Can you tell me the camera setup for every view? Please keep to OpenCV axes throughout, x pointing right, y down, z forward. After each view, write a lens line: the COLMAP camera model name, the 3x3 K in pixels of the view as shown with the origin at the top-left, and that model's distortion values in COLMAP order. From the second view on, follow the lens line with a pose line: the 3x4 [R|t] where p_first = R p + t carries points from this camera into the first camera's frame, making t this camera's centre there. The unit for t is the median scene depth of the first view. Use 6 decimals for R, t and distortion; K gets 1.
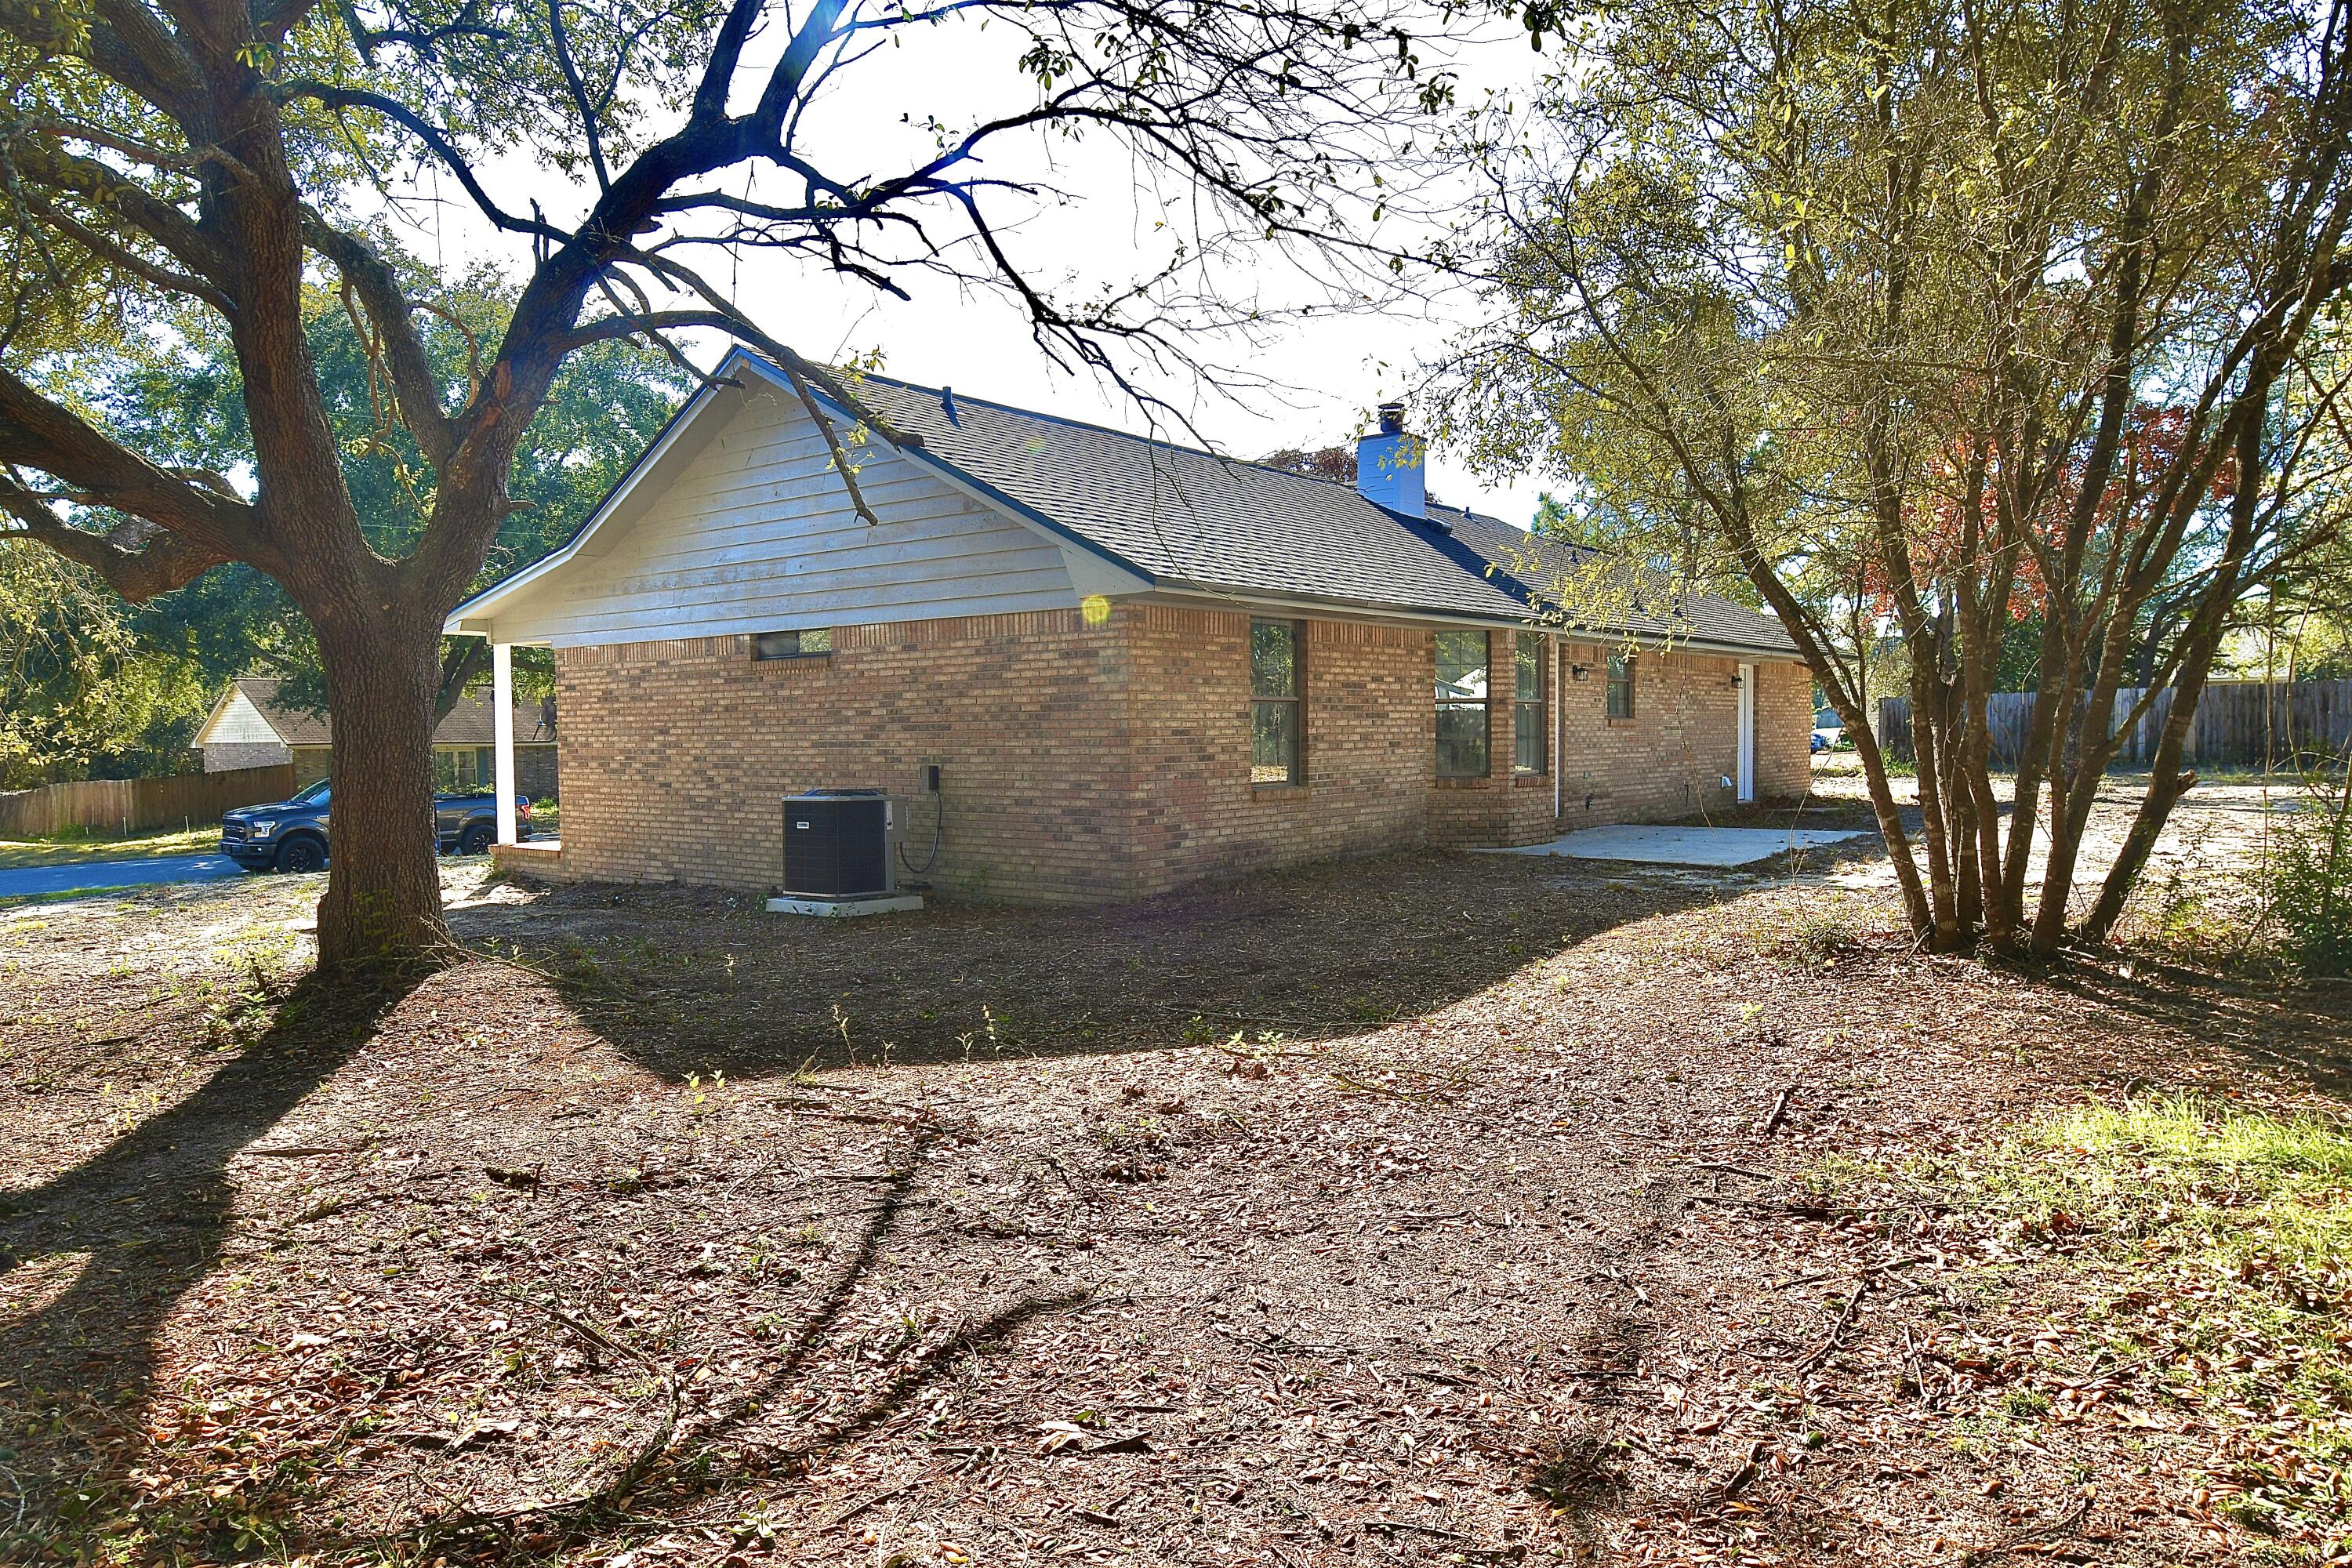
lens RADIAL K [[1510.2, 0, 1176.0], [0, 1510.2, 784.0], [0, 0, 1]] dist [-0.000860, -0.000220]
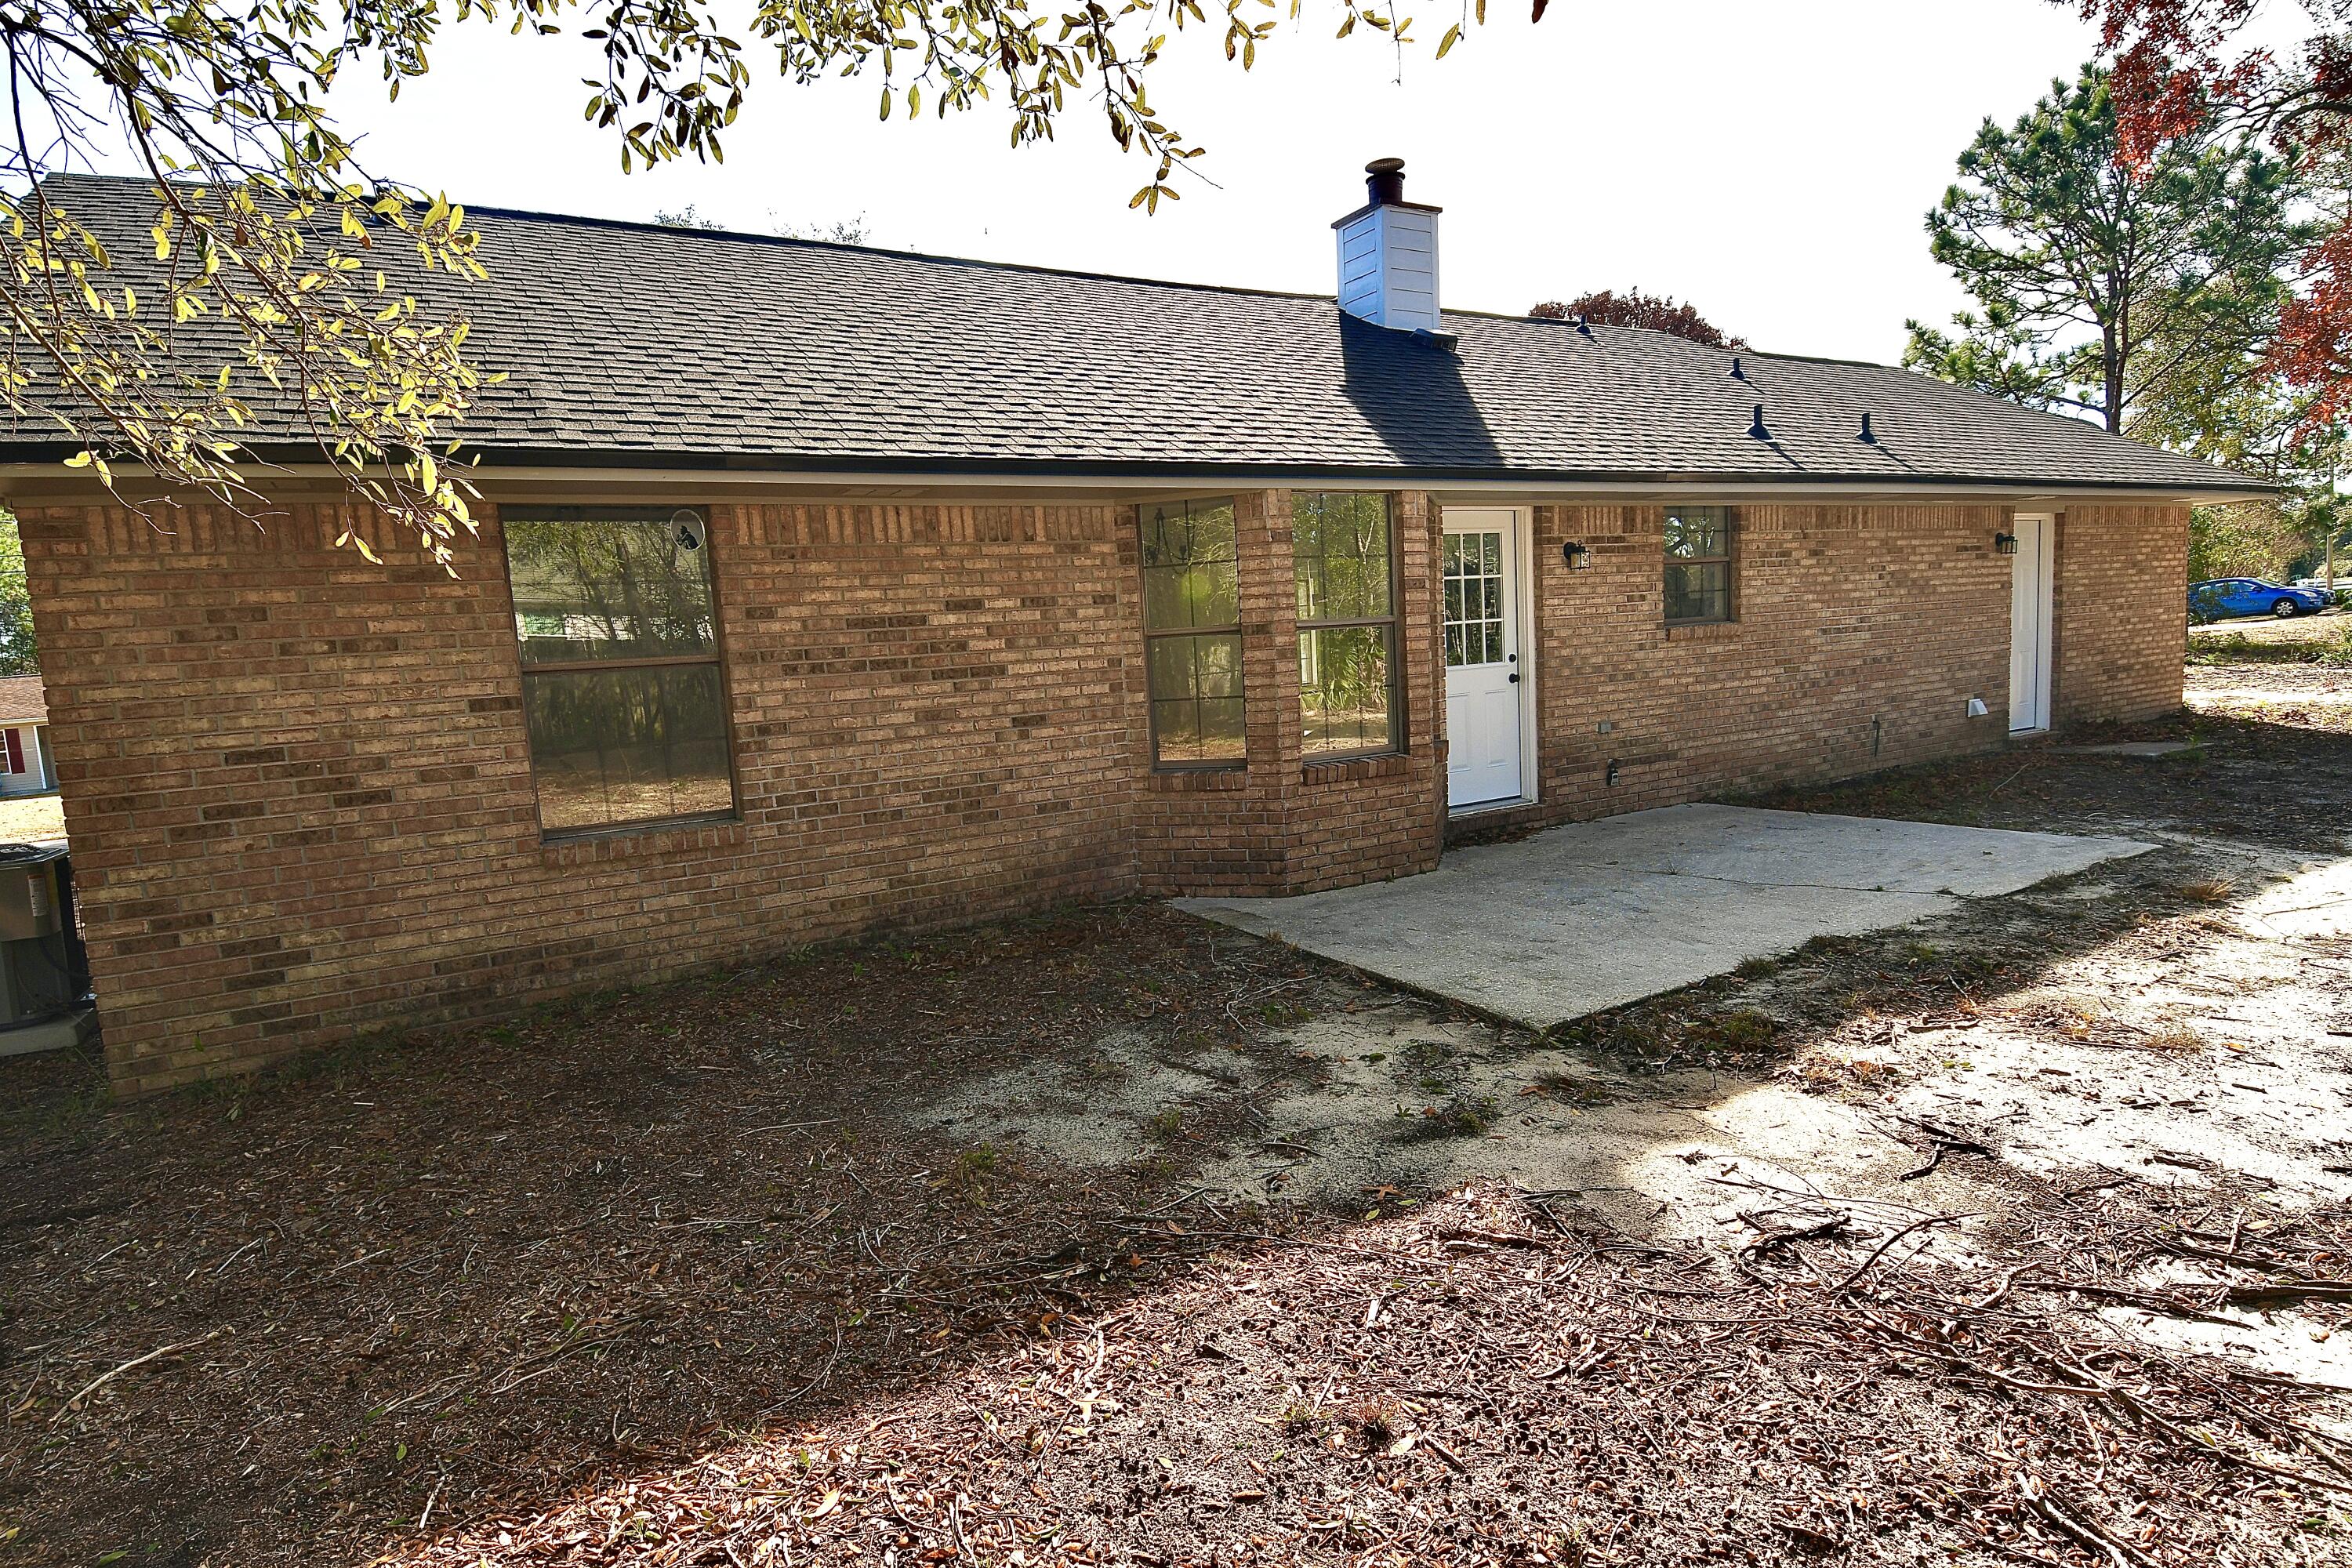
lens RADIAL K [[1277.8, 0, 1176.0], [0, 1277.8, 784.0], [0, 0, 1]] dist [0.005346, 0.000451]
pose [[0.936303, -0.003404, -0.351175, 0.299839], [0.036201, 0.995562, 0.086869, -0.034943], [0.349321, -0.094049, 0.932271, 0.488349]]
